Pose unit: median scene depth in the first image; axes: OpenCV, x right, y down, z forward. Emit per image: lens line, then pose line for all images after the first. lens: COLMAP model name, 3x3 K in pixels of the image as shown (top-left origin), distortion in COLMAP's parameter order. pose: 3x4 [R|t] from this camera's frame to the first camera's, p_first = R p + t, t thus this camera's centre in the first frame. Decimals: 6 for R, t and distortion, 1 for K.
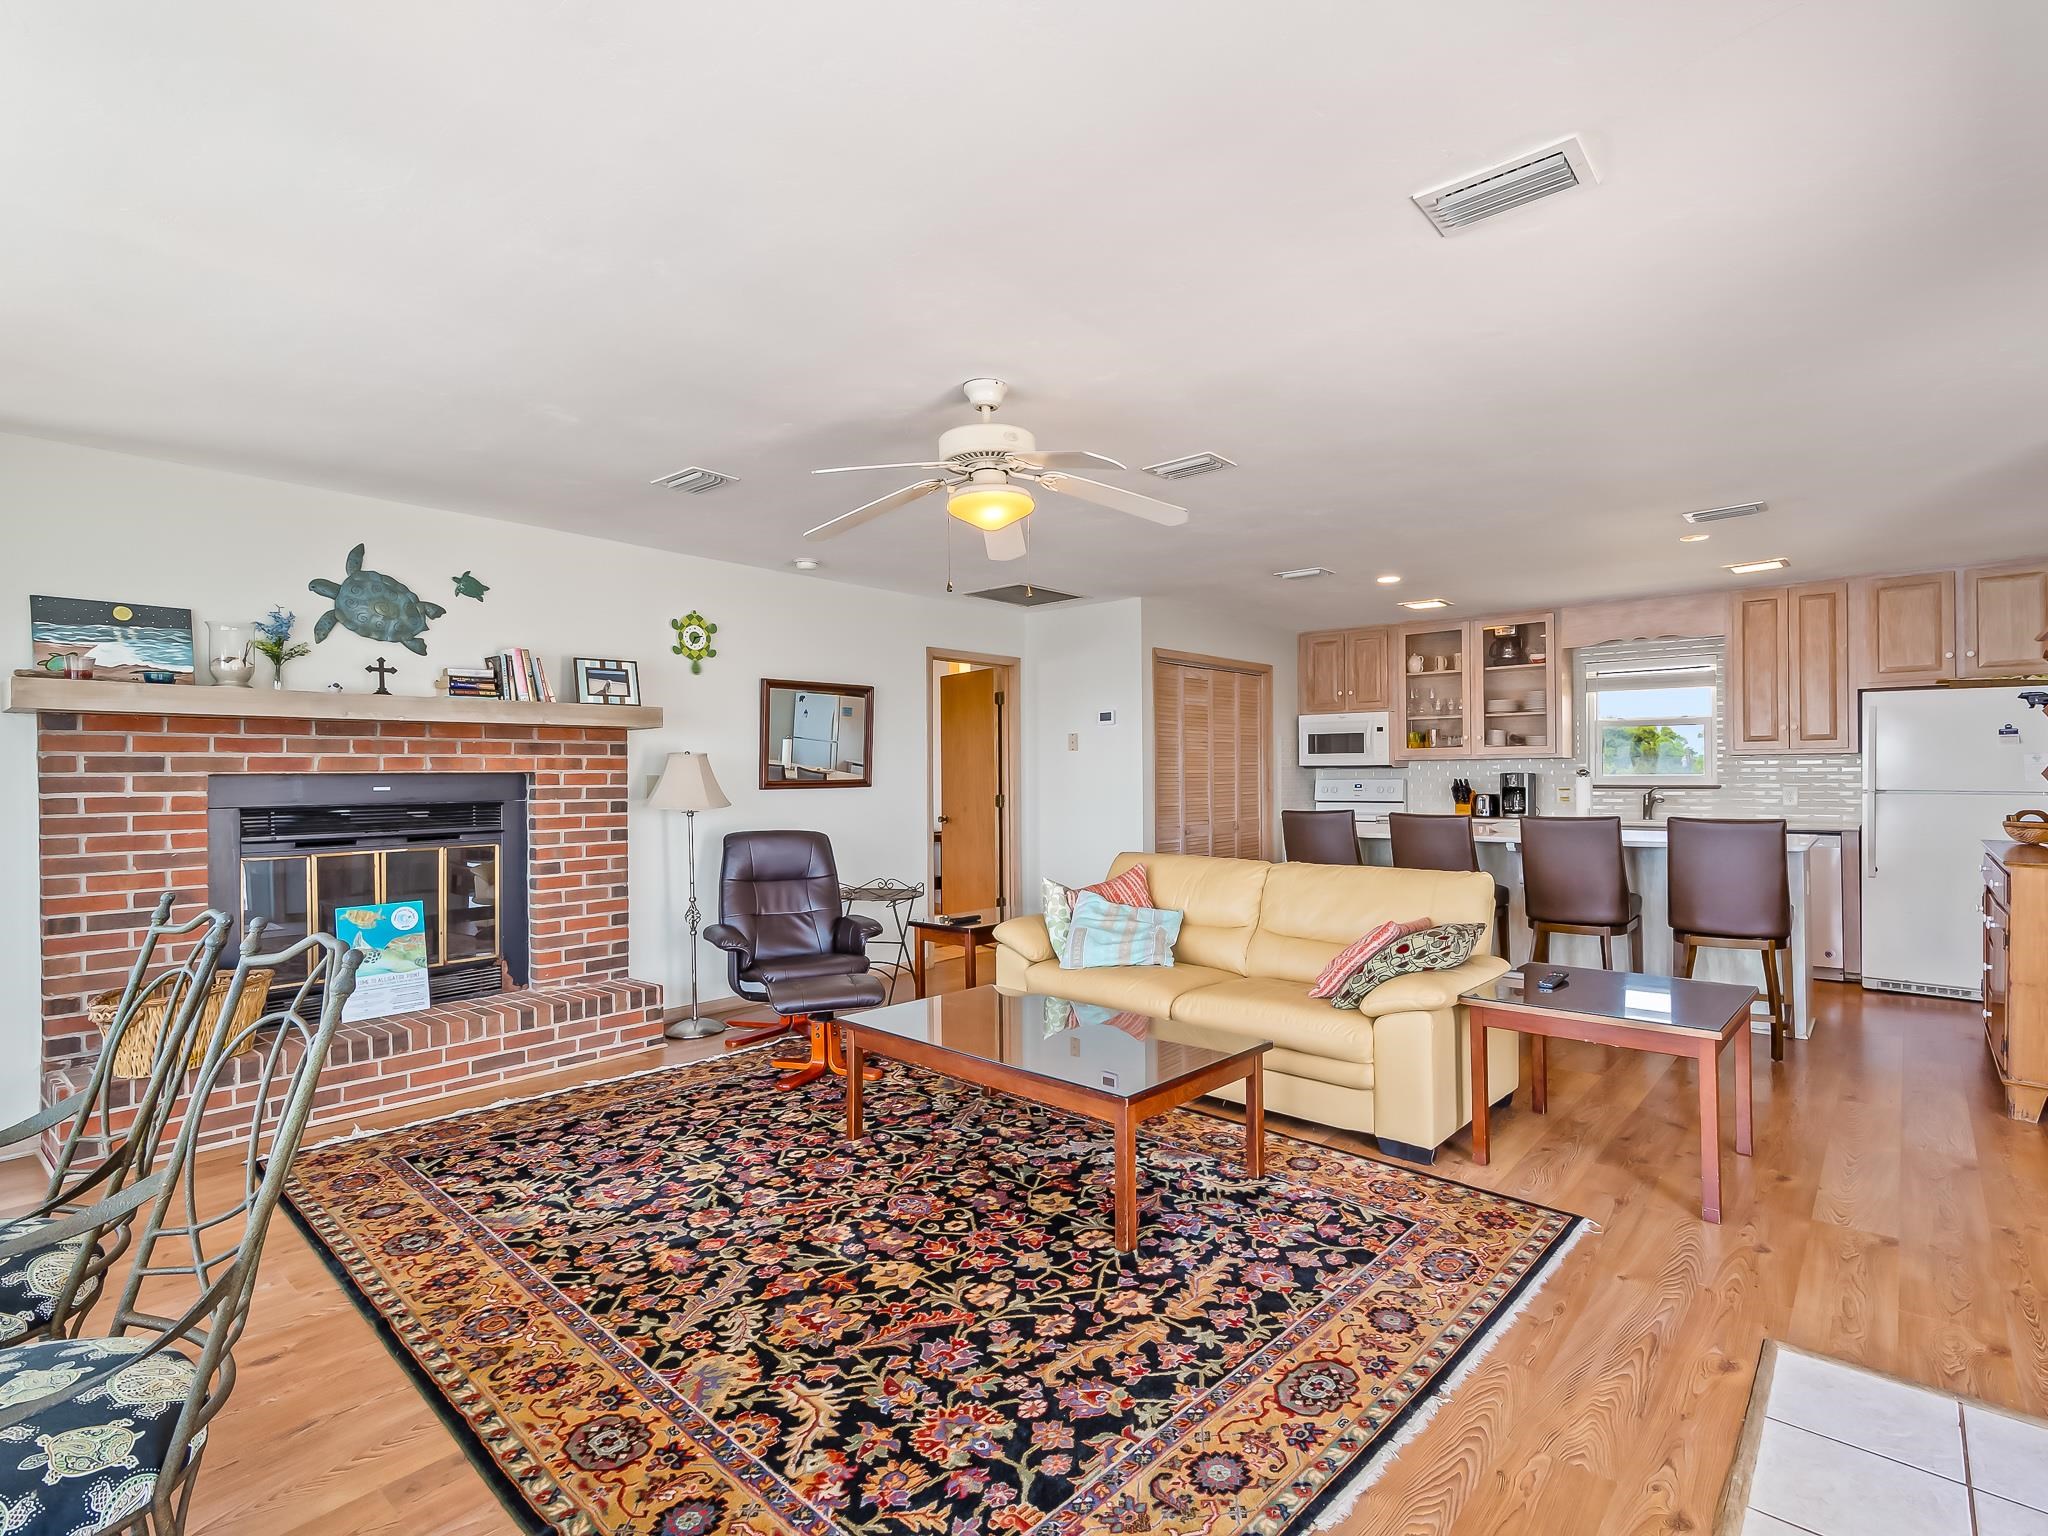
lens RADIAL K [[1010.4, 0, 1093.2], [0, 1010.4, 770.9], [0, 0, 1]] dist [0.006885, -0.001204]
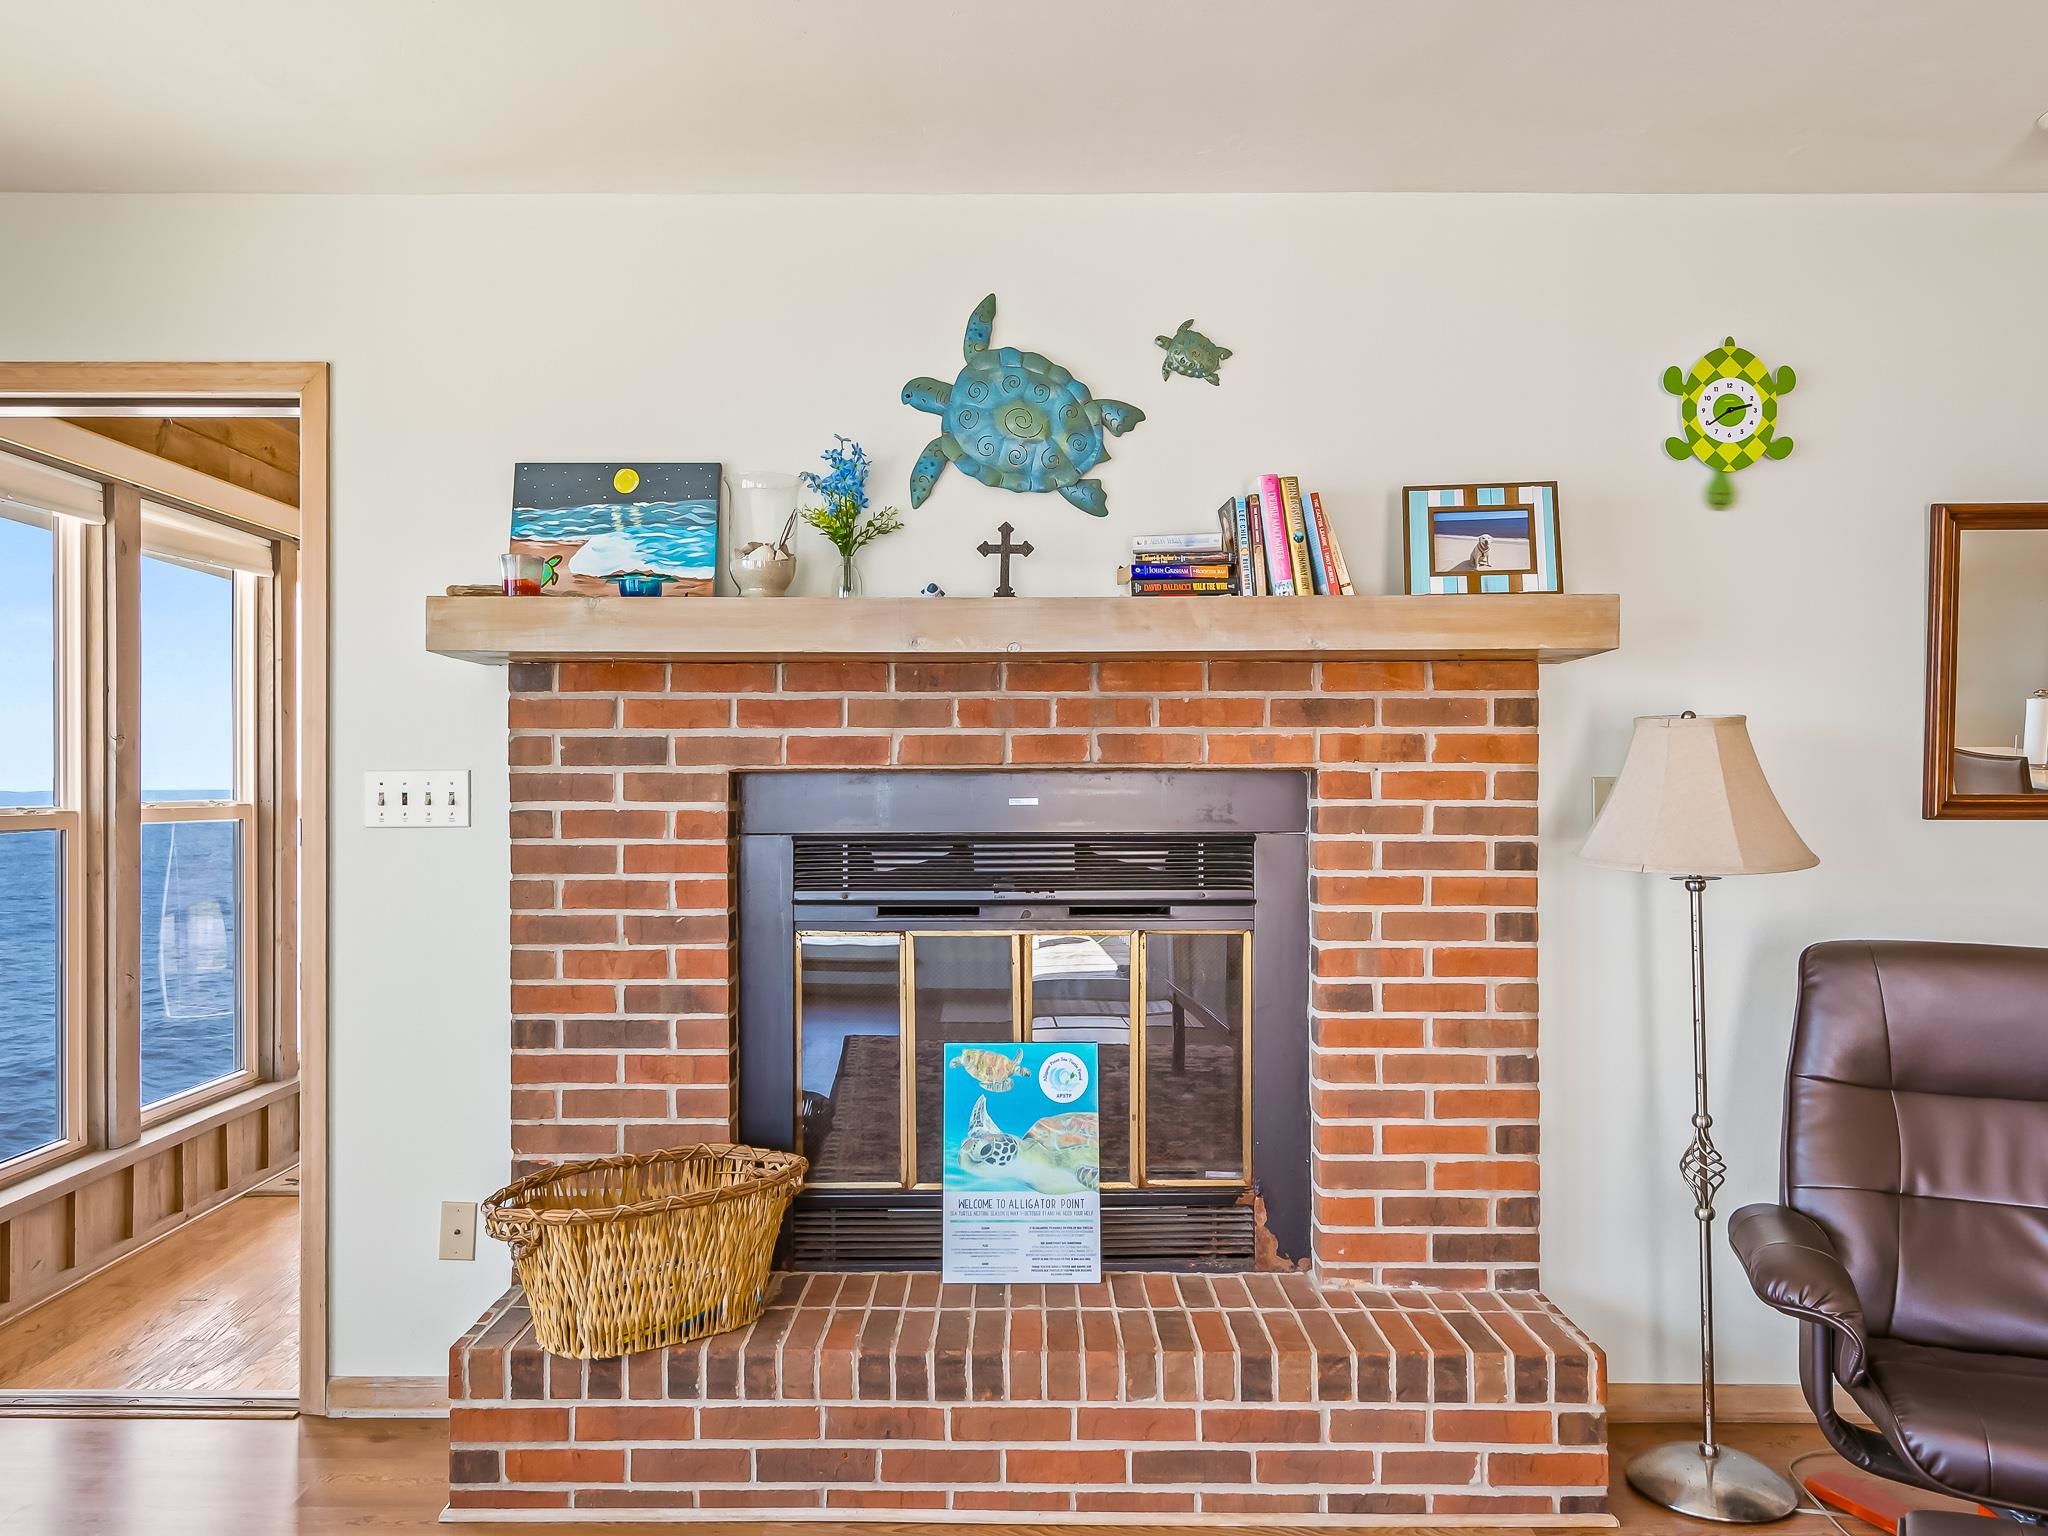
lens RADIAL K [[1507.9, 0, 1006.7], [0, 1507.9, 782.3], [0, 0, 1]] dist [0.023644, -0.013974]
pose [[0.622905, 0.006826, -0.782268, -0.156075], [-0.002709, 0.999975, 0.006569, 0.003933], [0.782293, -0.001972, 0.622908, 0.571859]]
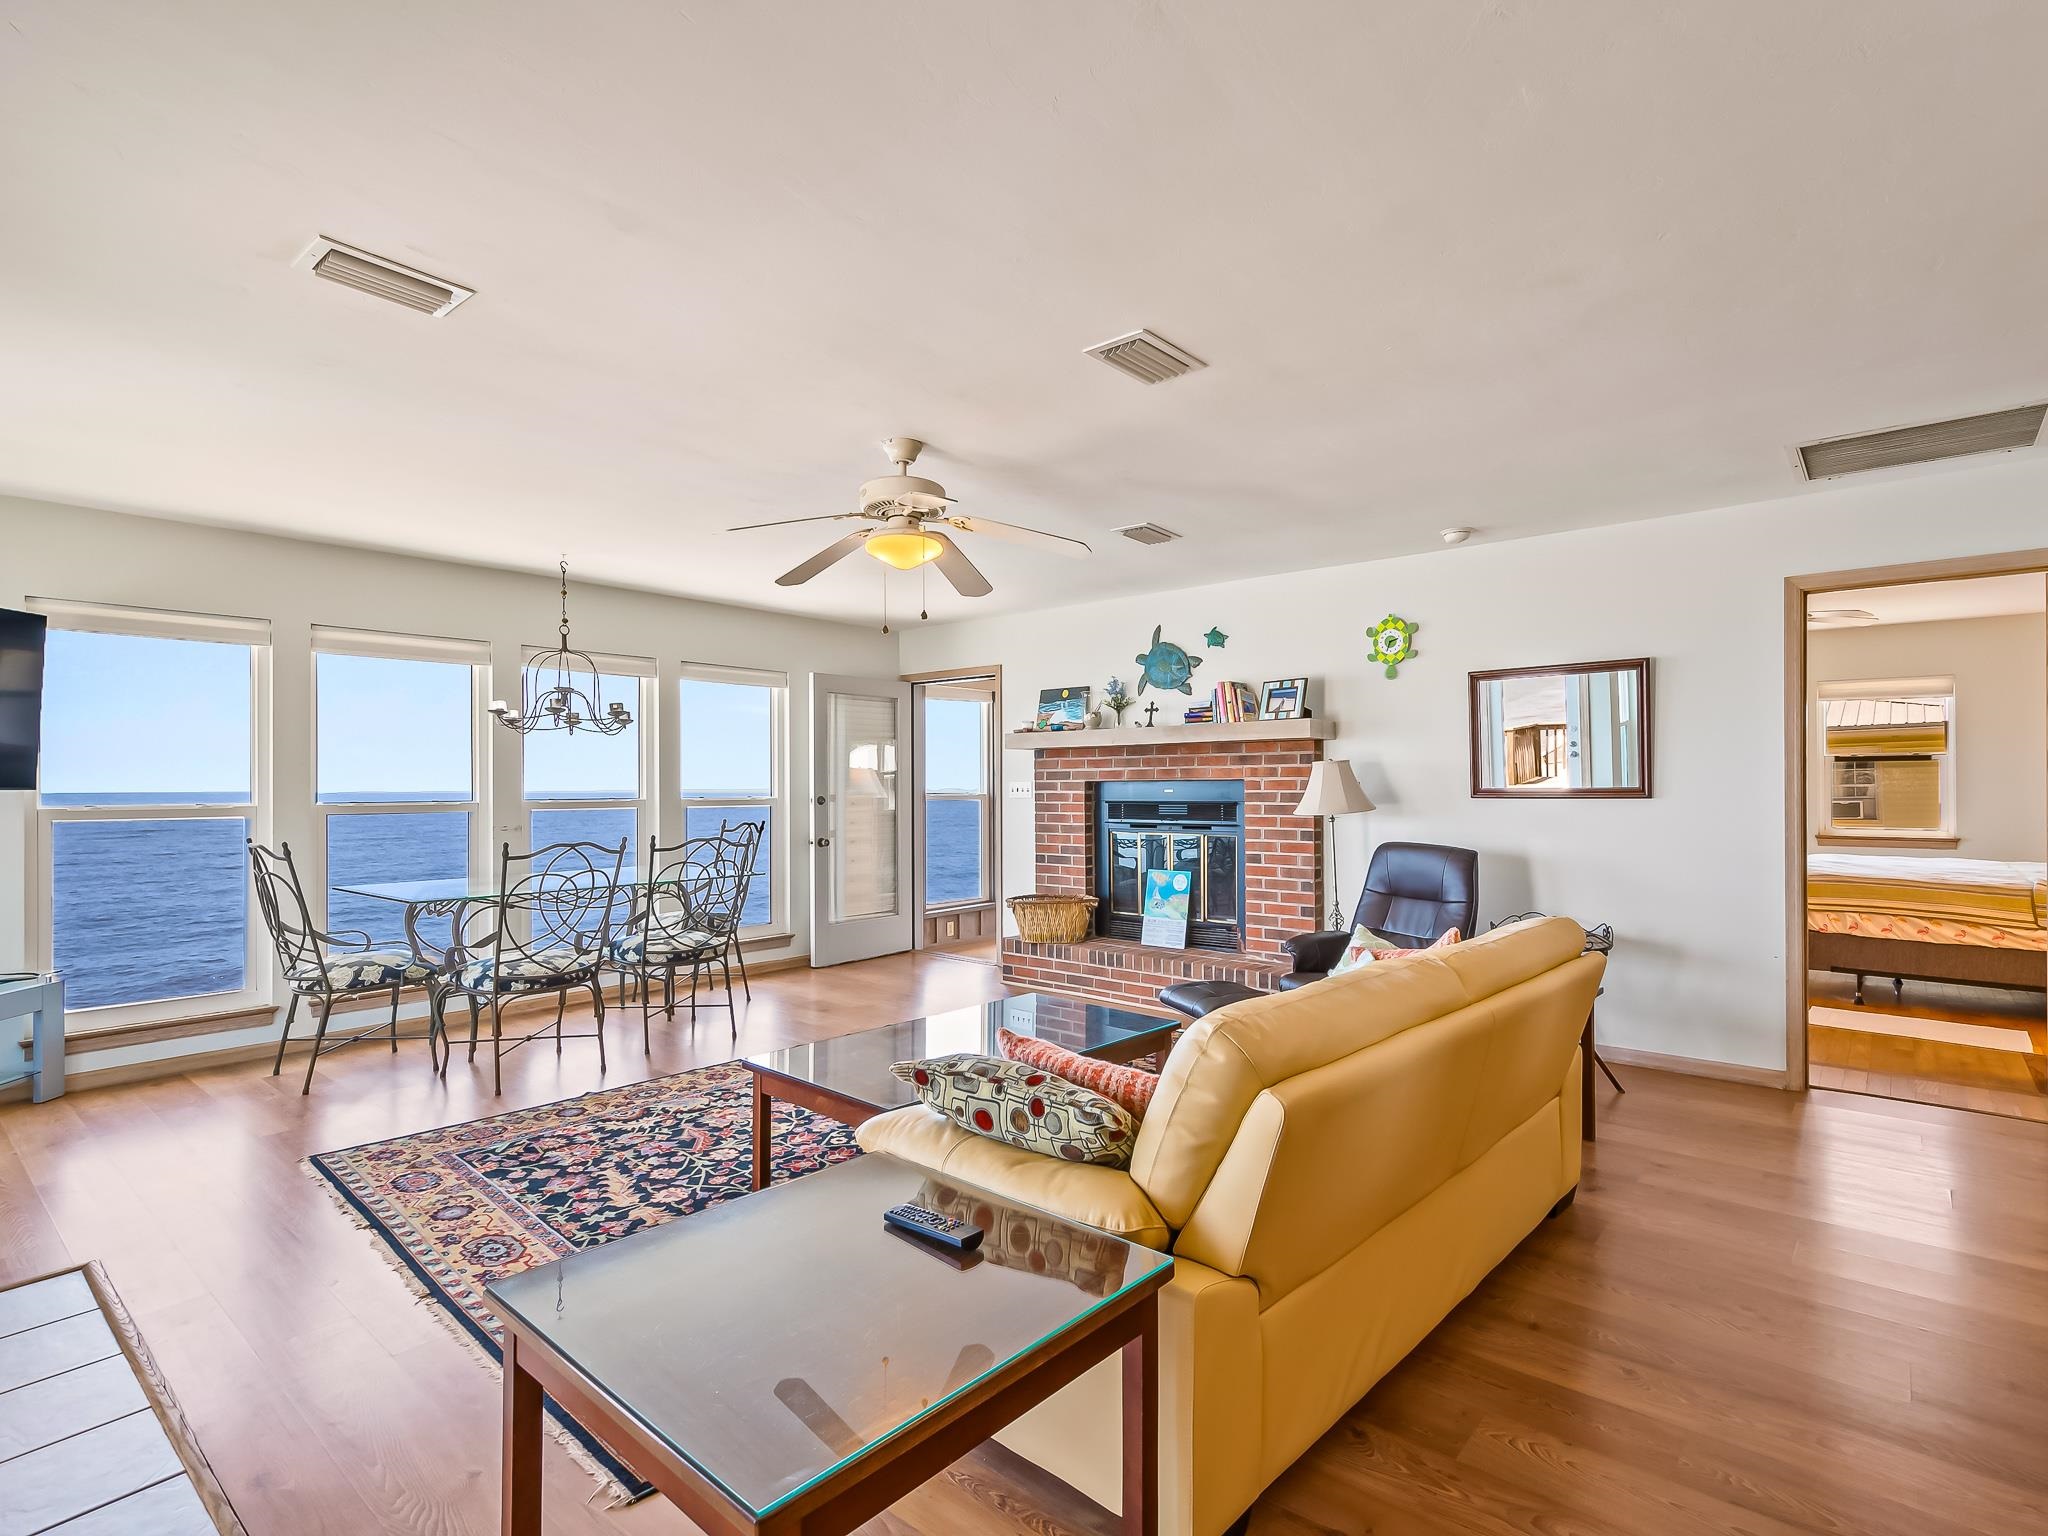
lens RADIAL K [[1010.4, 0, 1049.5], [0, 1010.4, 785.3], [0, 0, 1]] dist [0.006885, -0.001204]
pose [[-0.026042, 0.006965, -0.999637, 0.775872], [0.006240, 0.999957, 0.006804, -0.001439], [0.999641, -0.006060, -0.026085, 0.900745]]
